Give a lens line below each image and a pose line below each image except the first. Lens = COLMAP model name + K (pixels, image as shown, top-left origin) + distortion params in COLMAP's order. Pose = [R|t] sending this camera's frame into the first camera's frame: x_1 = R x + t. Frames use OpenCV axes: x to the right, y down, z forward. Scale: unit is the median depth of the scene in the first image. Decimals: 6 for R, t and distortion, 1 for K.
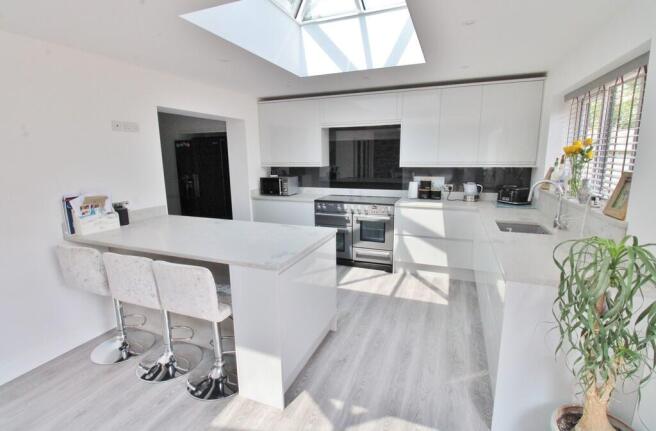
lens RADIAL K [[312.1, 0, 329.4], [0, 312.1, 212.8], [0, 0, 1]] dist [-0.003148, -0.002700]
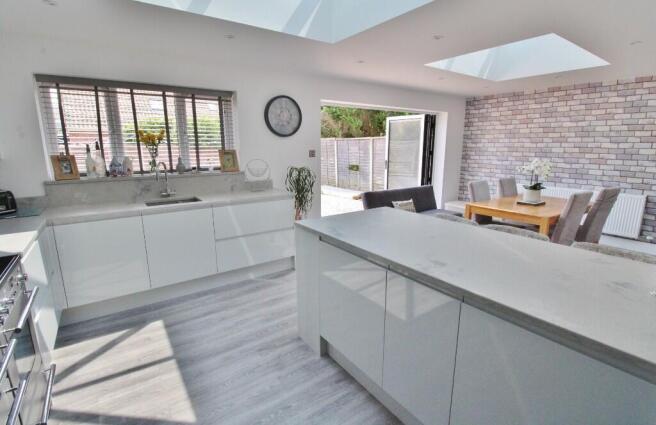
lens RADIAL K [[315.3, 0, 329.5], [0, 315.3, 208.7], [0, 0, 1]] dist [-0.002515, -0.006224]
pose [[-0.845495, -0.090466, 0.526265, -0.433706], [0.113784, 0.932388, 0.343084, -0.227650], [-0.521720, 0.349956, -0.778035, 1.334186]]
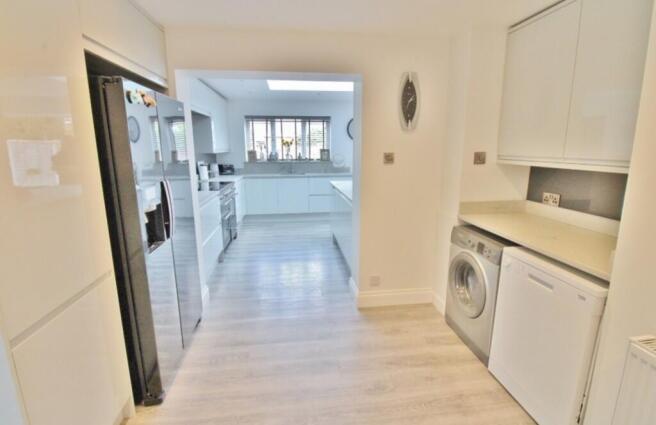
lens RADIAL K [[315.3, 0, 331.4], [0, 315.3, 211.9], [0, 0, 1]] dist [-0.002515, -0.006224]
pose [[-0.494872, -0.162236, 0.853687, -1.372685], [0.169607, 0.945489, 0.278001, -0.254689], [-0.852253, 0.282366, -0.440379, 1.554565]]
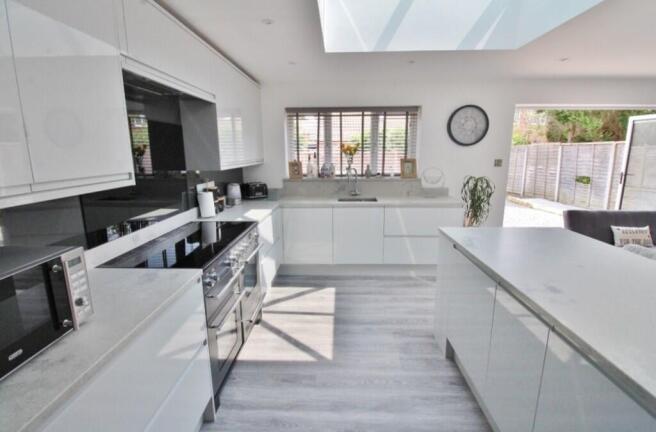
lens RADIAL K [[312.1, 0, 328.5], [0, 312.1, 212.7], [0, 0, 1]] dist [-0.003148, -0.002700]
pose [[-0.344206, -0.165662, 0.924163, -0.605465], [0.188297, 0.952132, 0.240807, -0.234639], [-0.919819, 0.256905, -0.296536, 1.296020]]
